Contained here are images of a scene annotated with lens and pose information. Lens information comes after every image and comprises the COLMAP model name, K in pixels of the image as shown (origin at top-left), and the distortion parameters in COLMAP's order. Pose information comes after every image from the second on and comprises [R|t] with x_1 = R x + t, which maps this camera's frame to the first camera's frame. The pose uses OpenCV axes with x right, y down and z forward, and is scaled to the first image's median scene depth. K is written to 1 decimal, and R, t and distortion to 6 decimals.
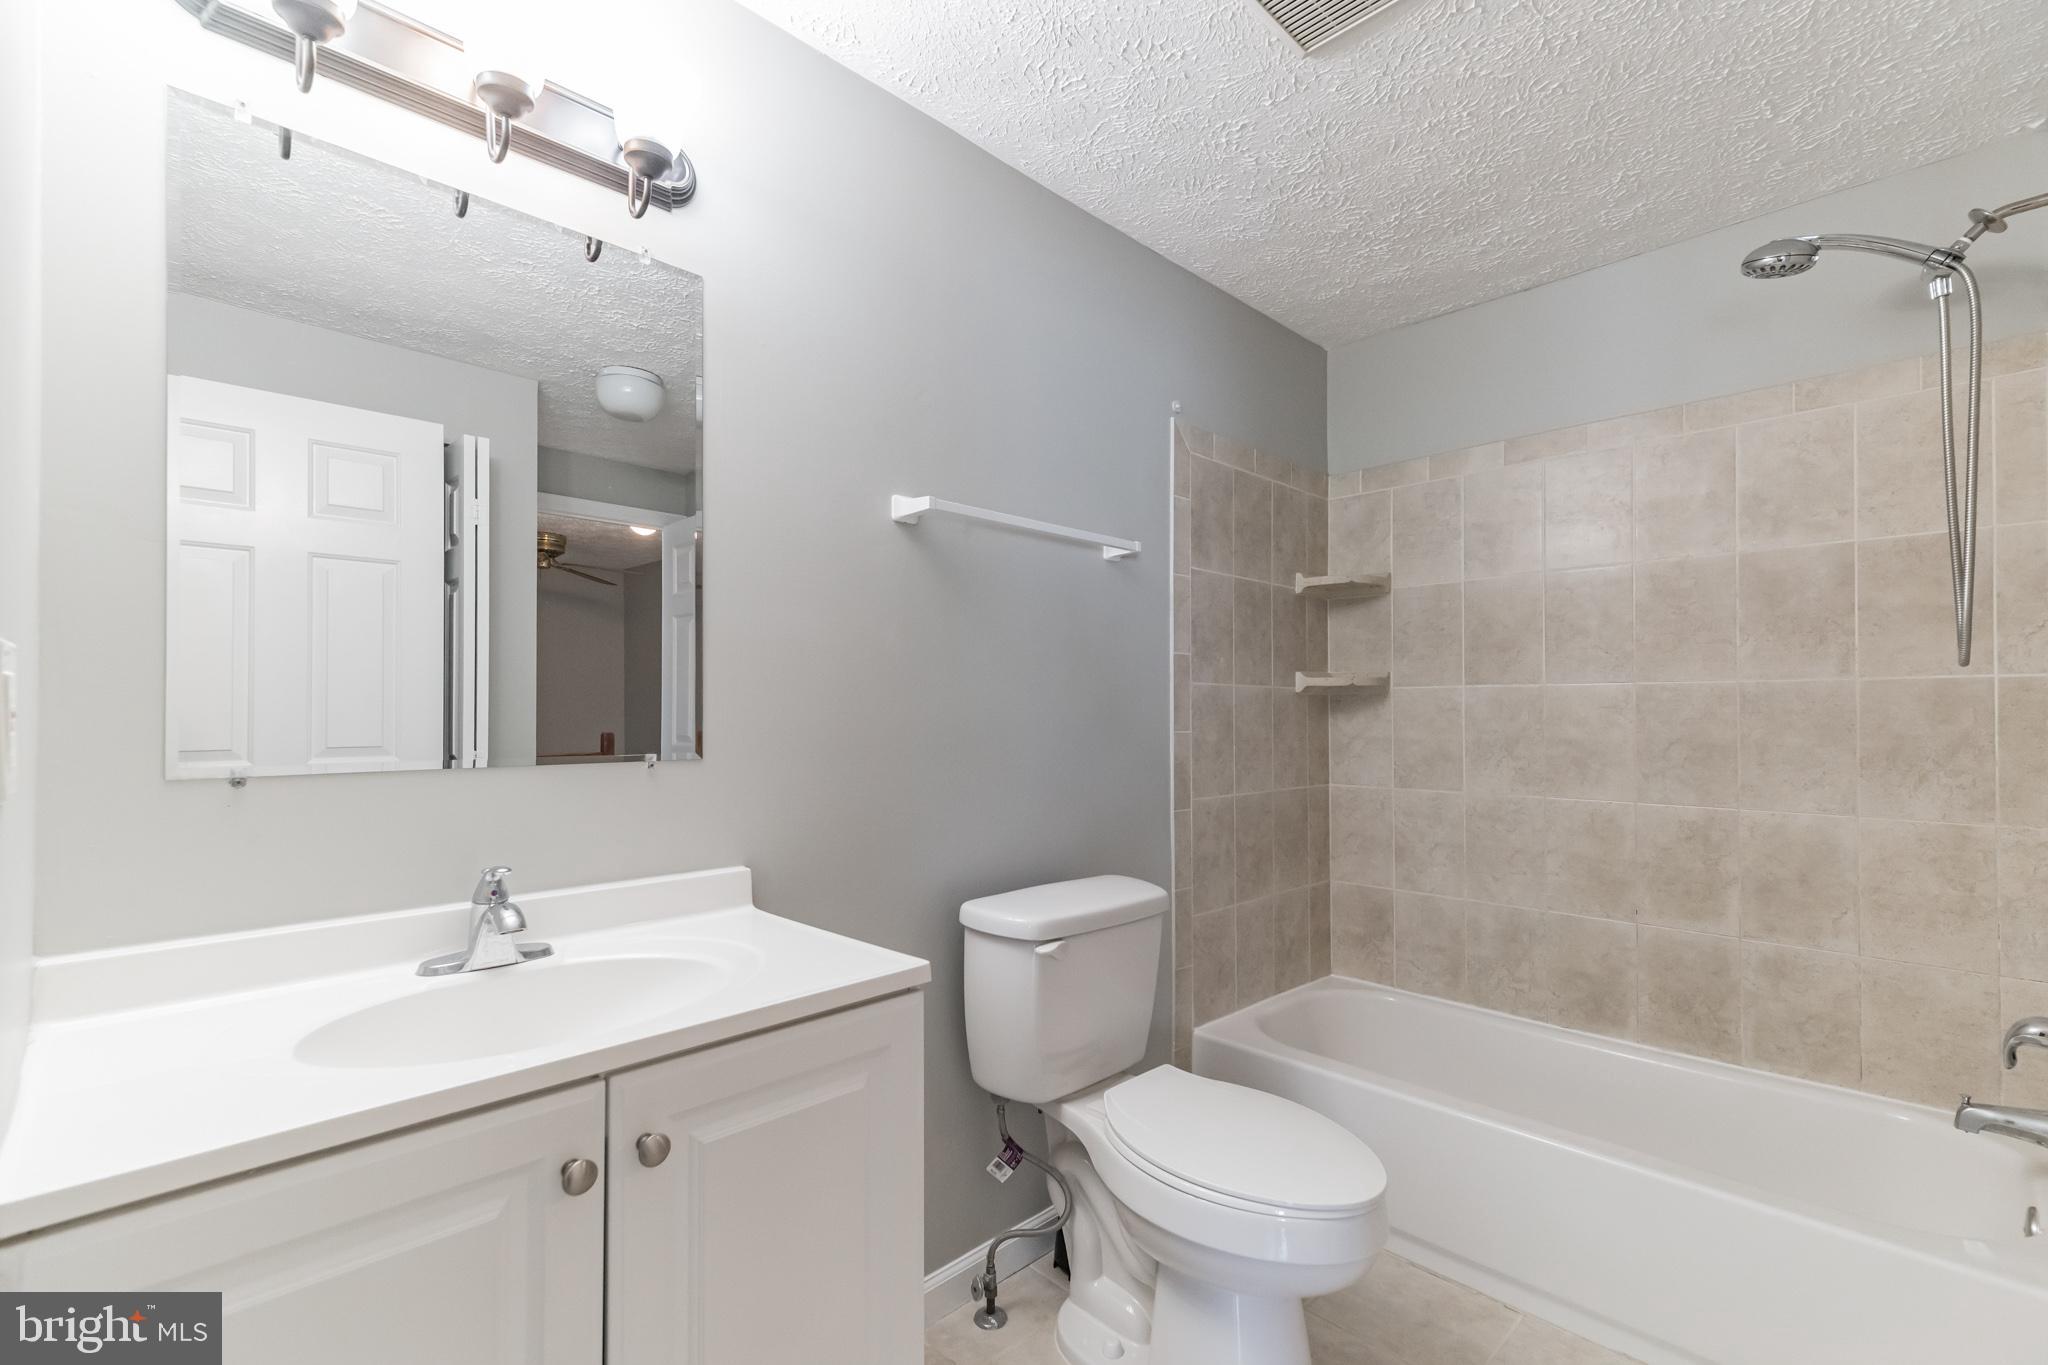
lens RADIAL K [[916.1, 0, 1031.6], [0, 916.1, 704.3], [0, 0, 1]] dist [0.008300, -0.000065]
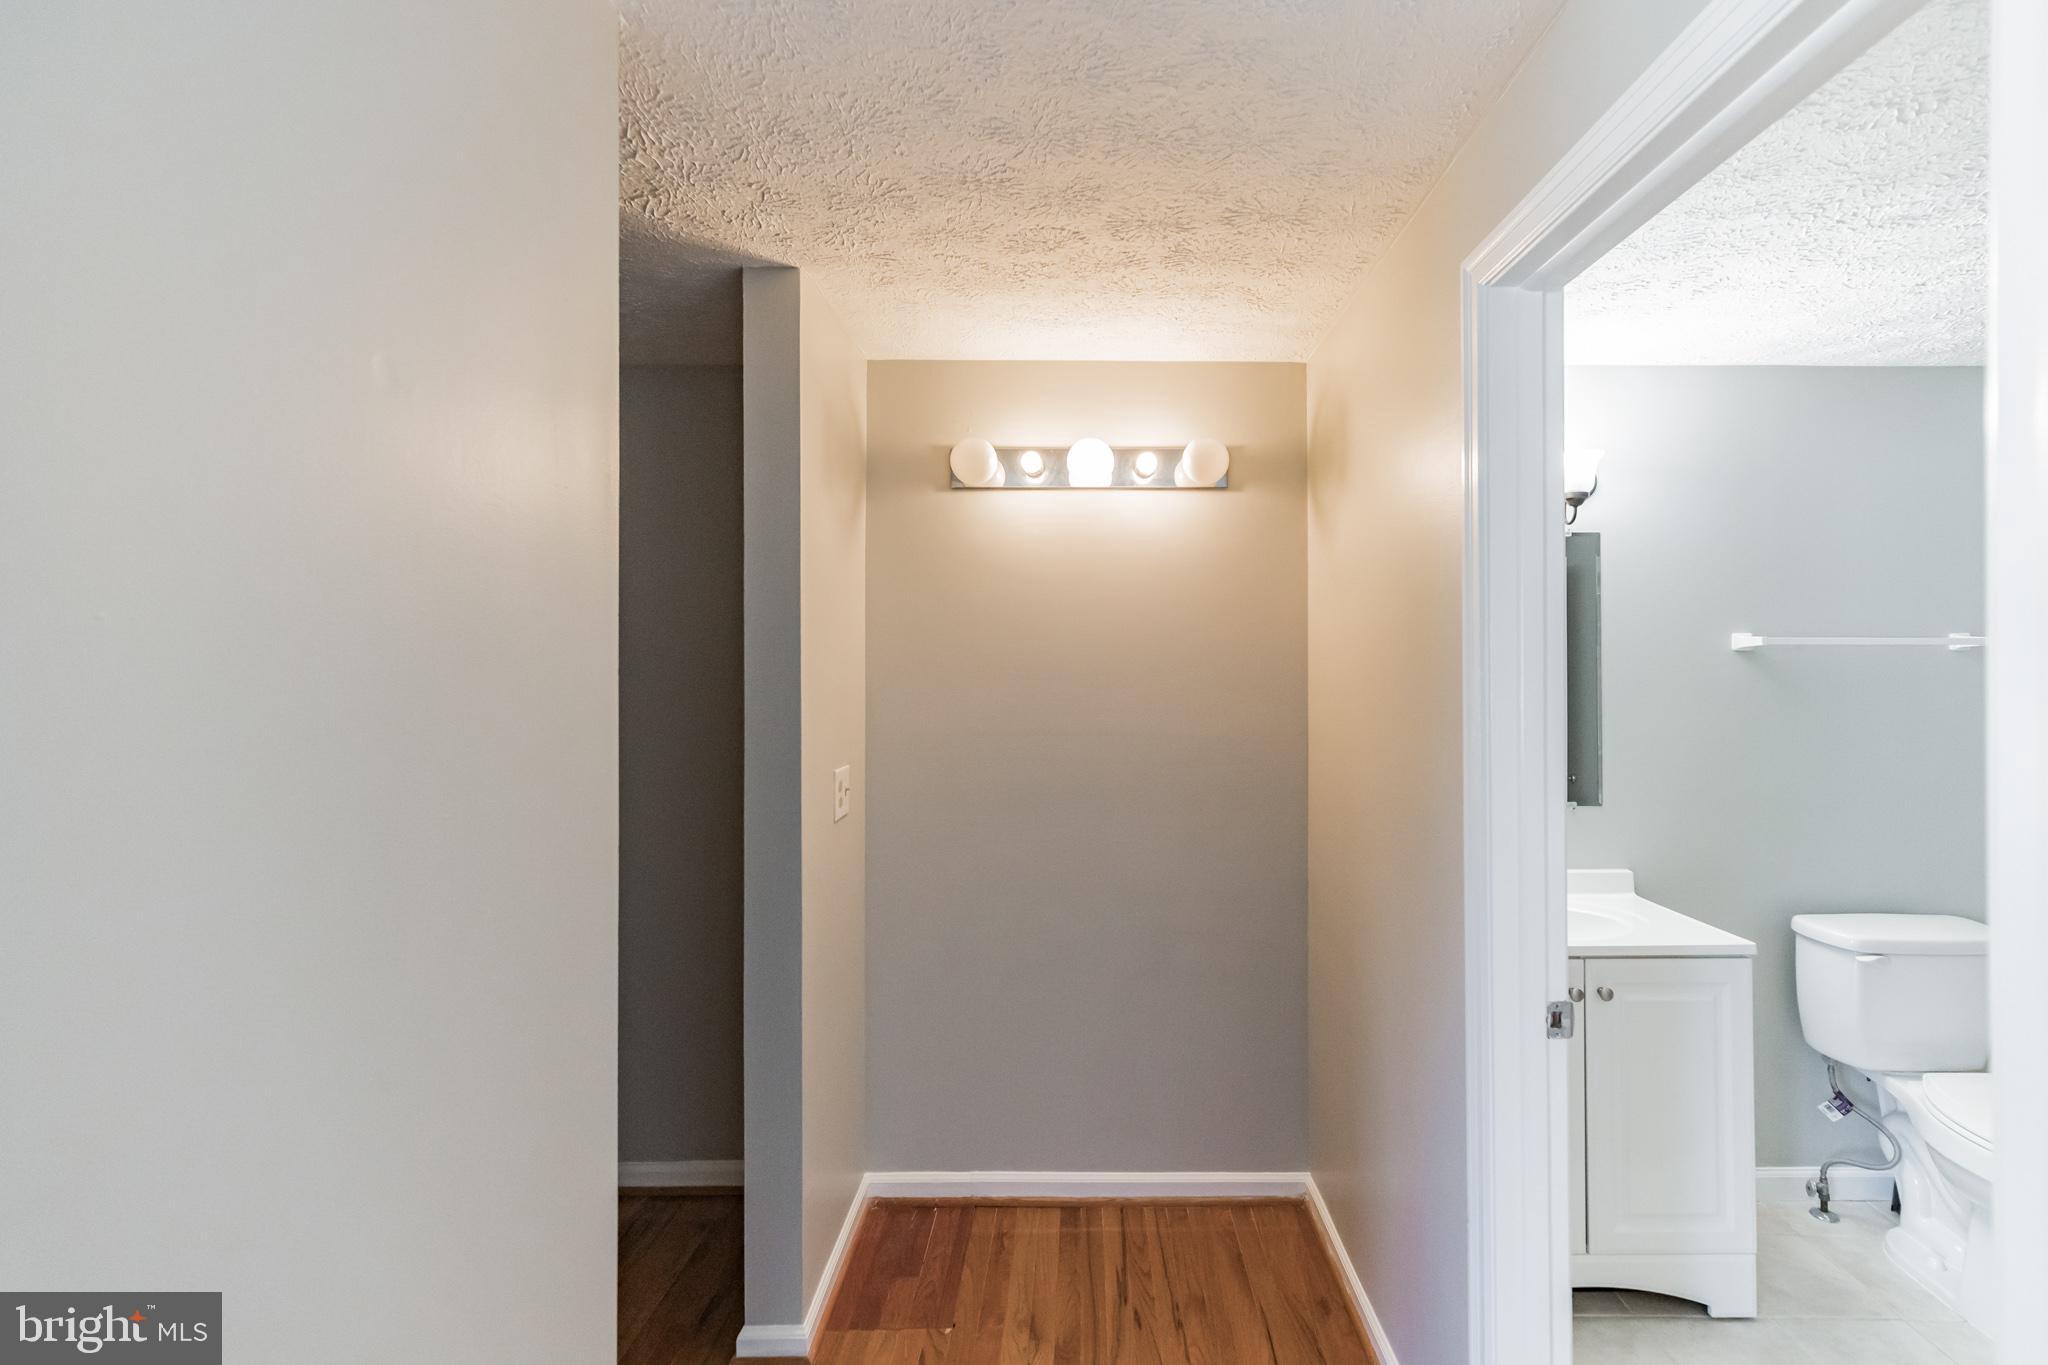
lens RADIAL K [[925.6, 0, 1105.6], [0, 925.6, 669.2], [0, 0, 1]] dist [0.016151, 0.000430]
pose [[0.726660, -0.002749, -0.686992, 0.148345], [0.006225, 0.999977, 0.002583, -0.179142], [0.686969, -0.006154, 0.726660, -0.801362]]
